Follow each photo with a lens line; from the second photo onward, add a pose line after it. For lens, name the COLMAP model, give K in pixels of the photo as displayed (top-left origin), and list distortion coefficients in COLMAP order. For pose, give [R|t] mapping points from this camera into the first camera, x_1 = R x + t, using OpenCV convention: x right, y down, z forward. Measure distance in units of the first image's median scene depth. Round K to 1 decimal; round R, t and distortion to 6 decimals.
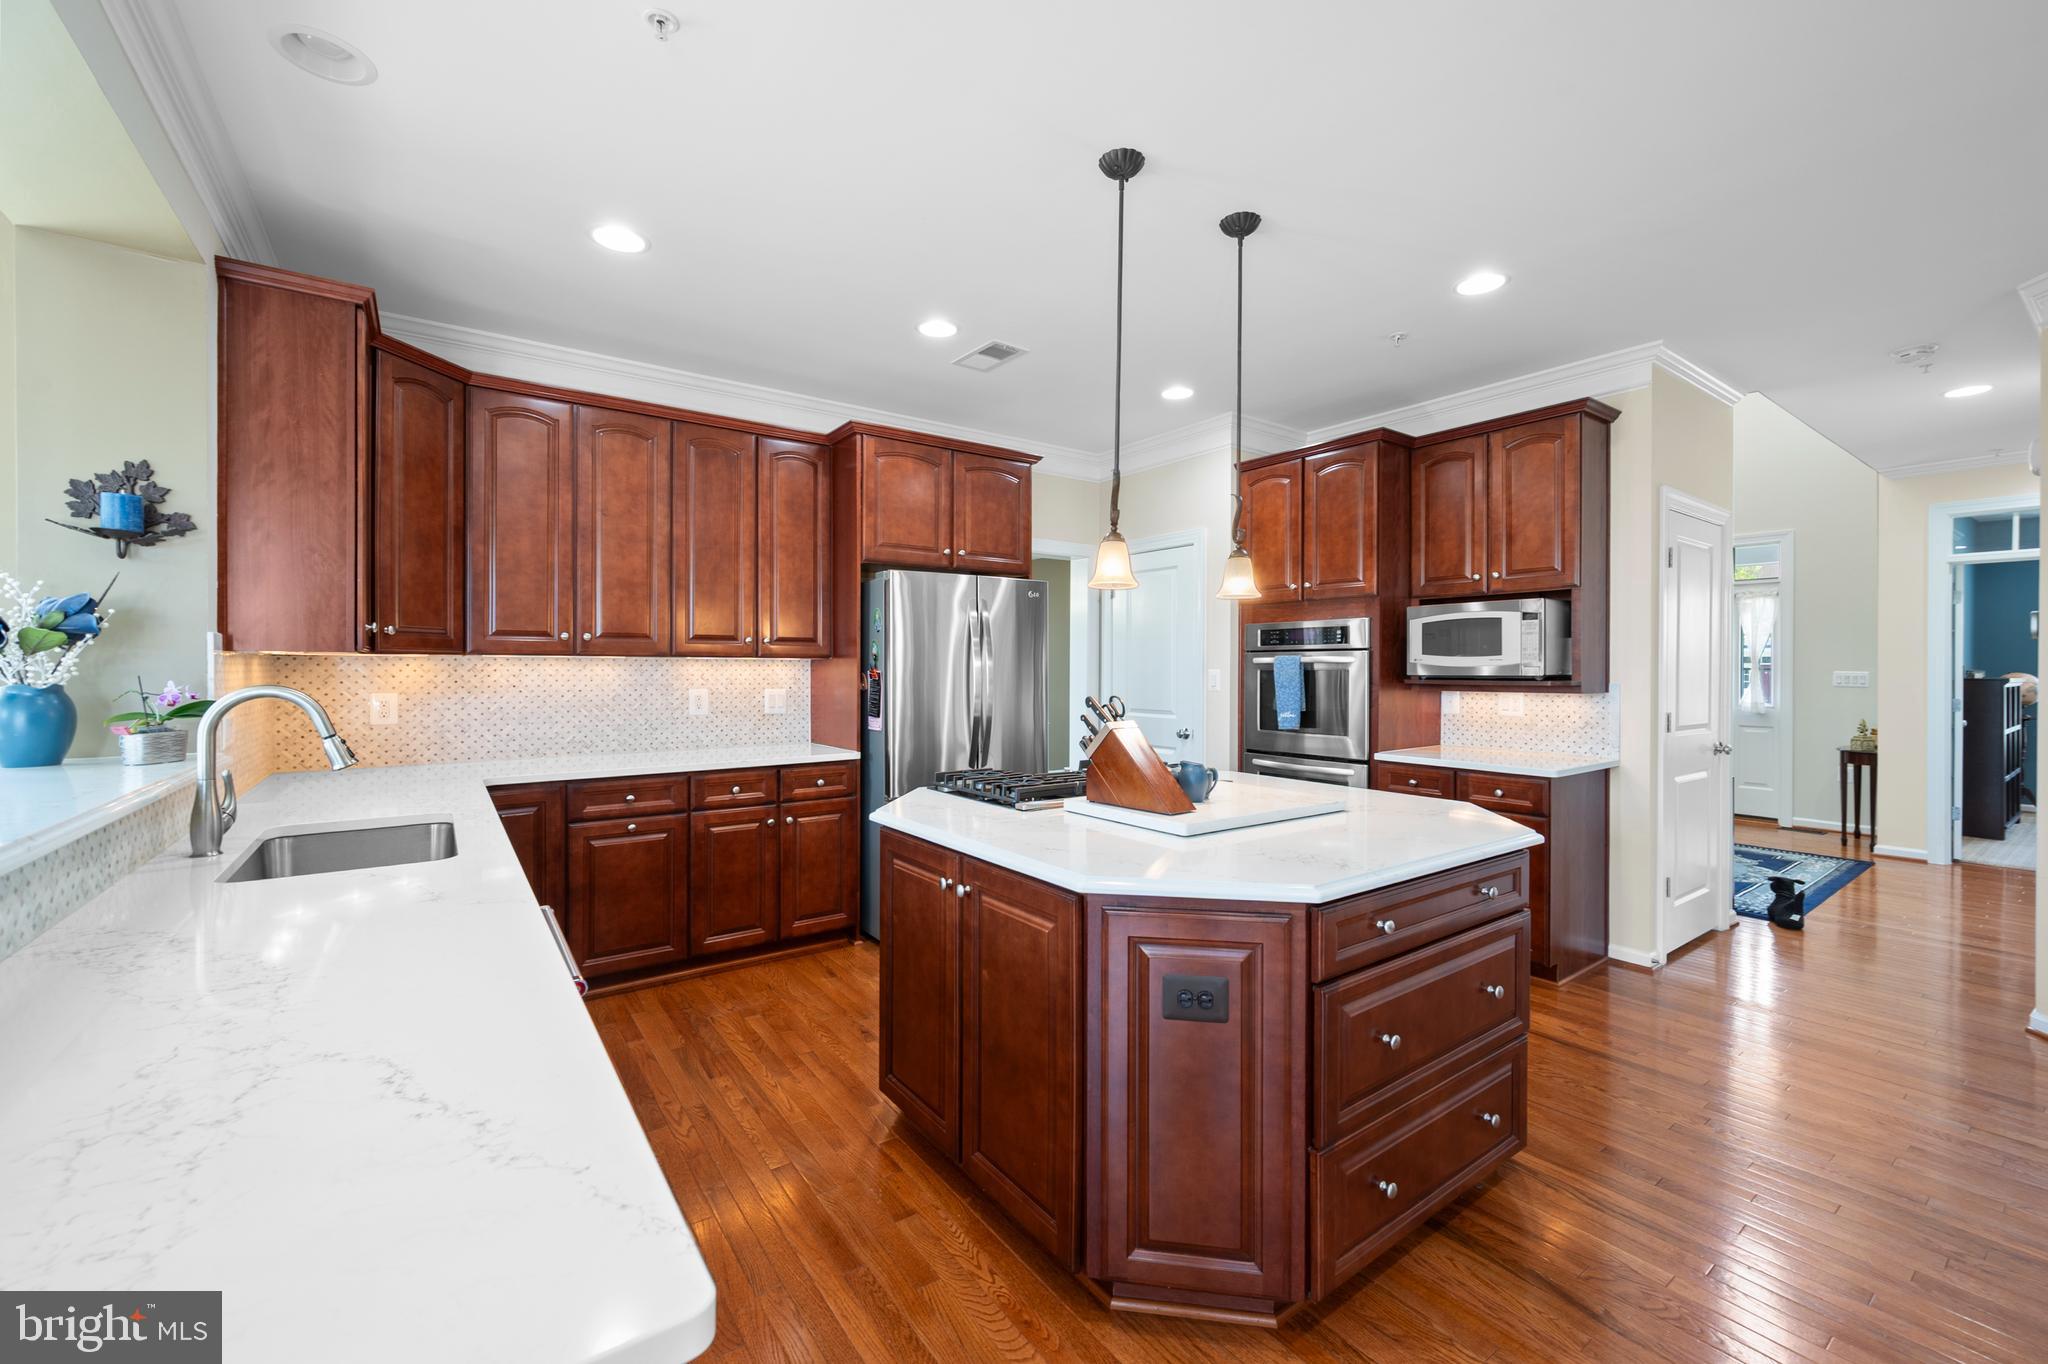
lens RADIAL K [[817.3, 0, 1026.2], [0, 817.3, 670.5], [0, 0, 1]] dist [0.000709, 0.000119]
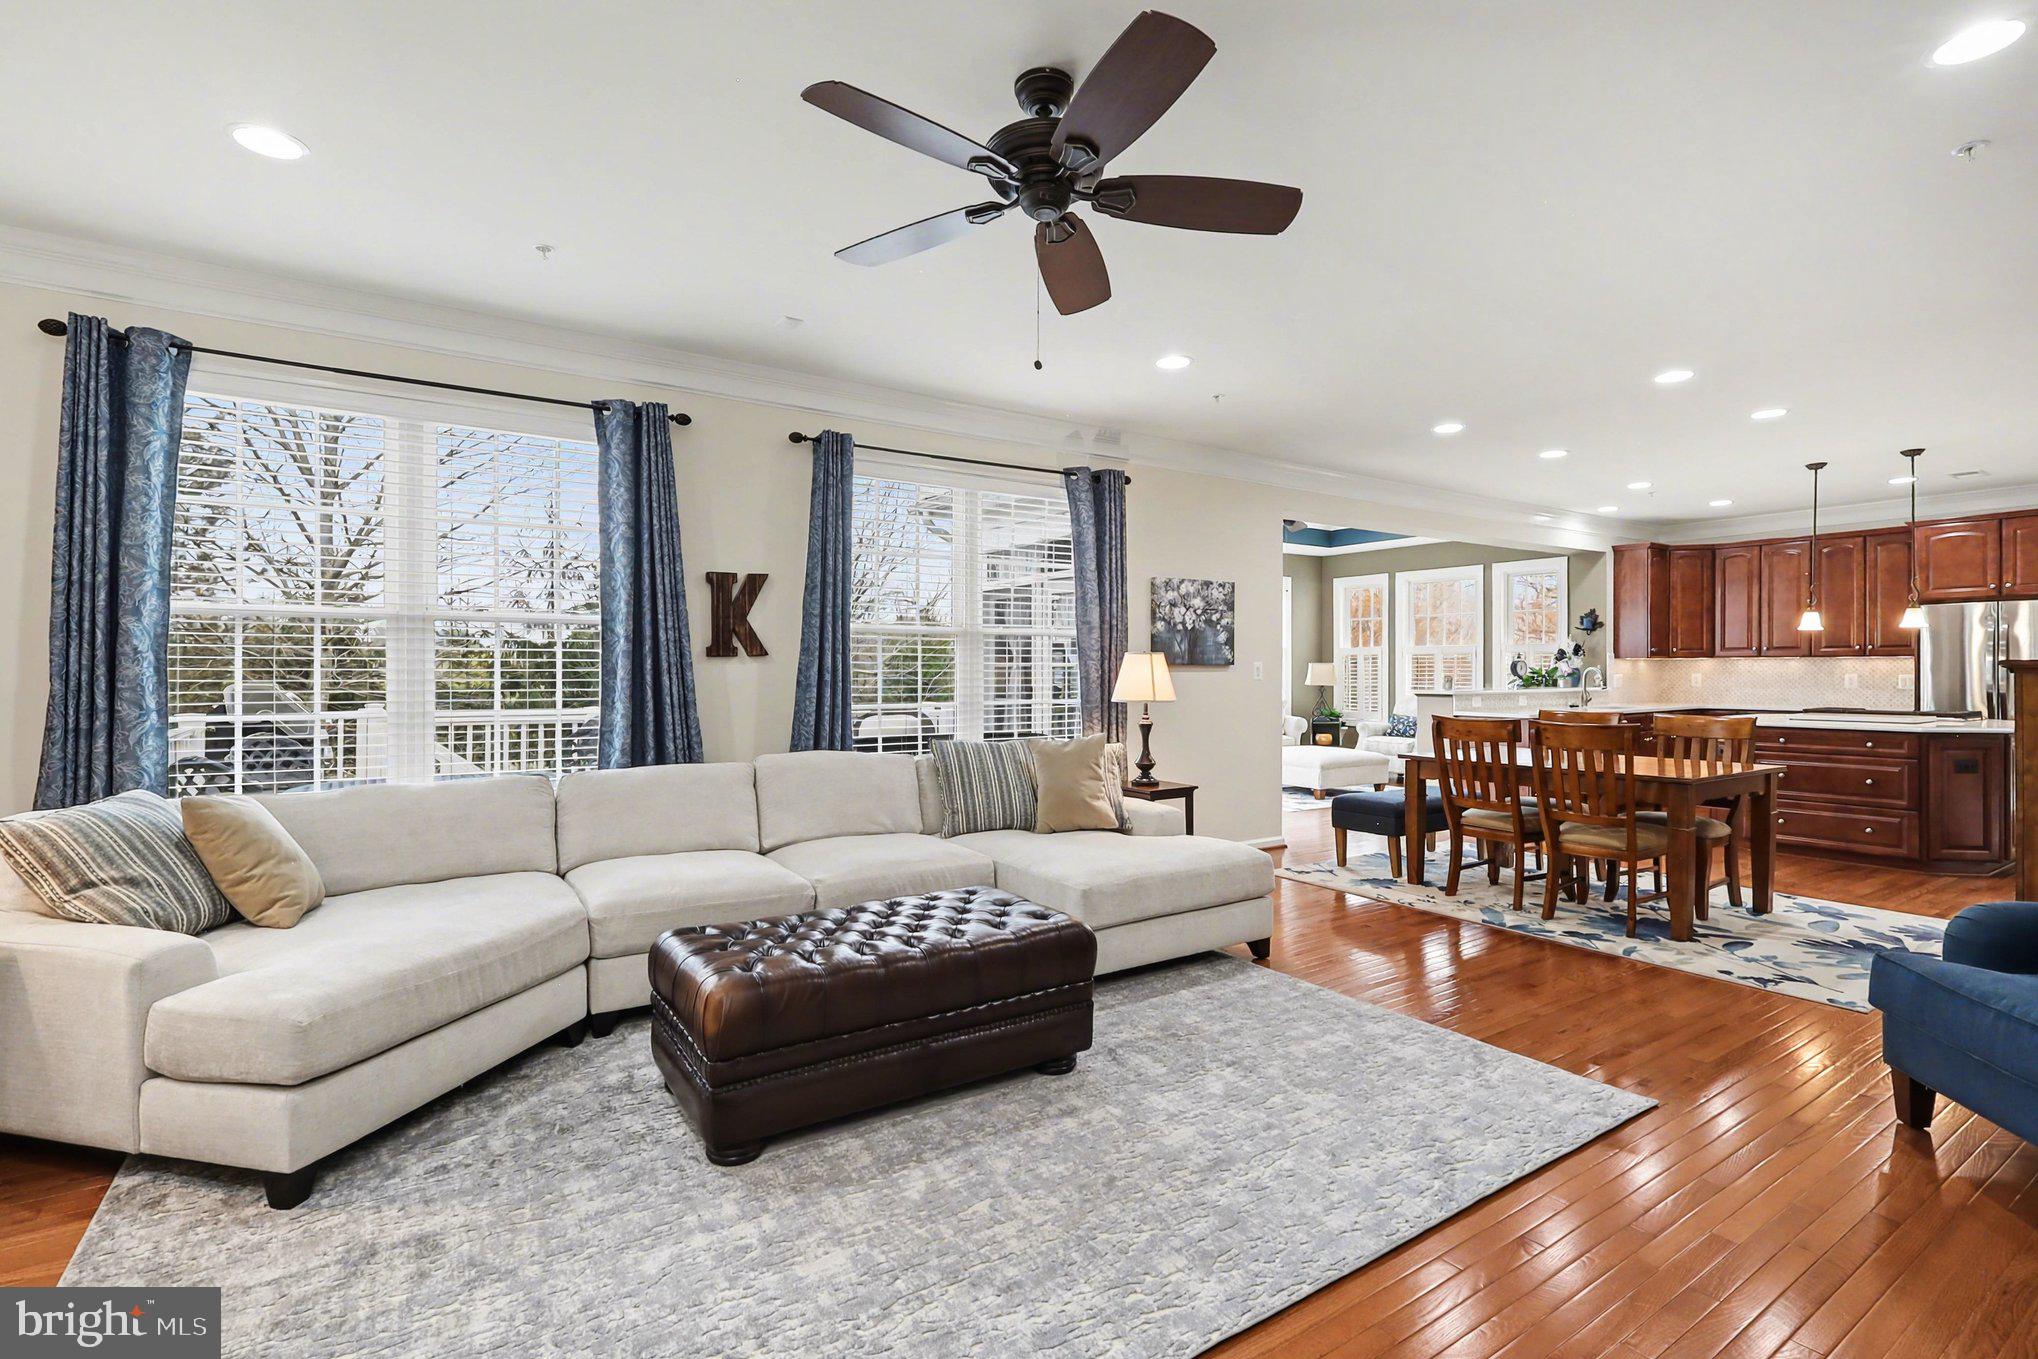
lens RADIAL K [[946.2, 0, 1023.4], [0, 946.2, 672.2], [0, 0, 1]] dist [0.002787, -0.000348]
pose [[-0.025145, -0.005196, -0.999670, 3.056109], [-0.004021, 0.999979, -0.005097, 0.065126], [0.999676, 0.003891, -0.025165, -1.388894]]
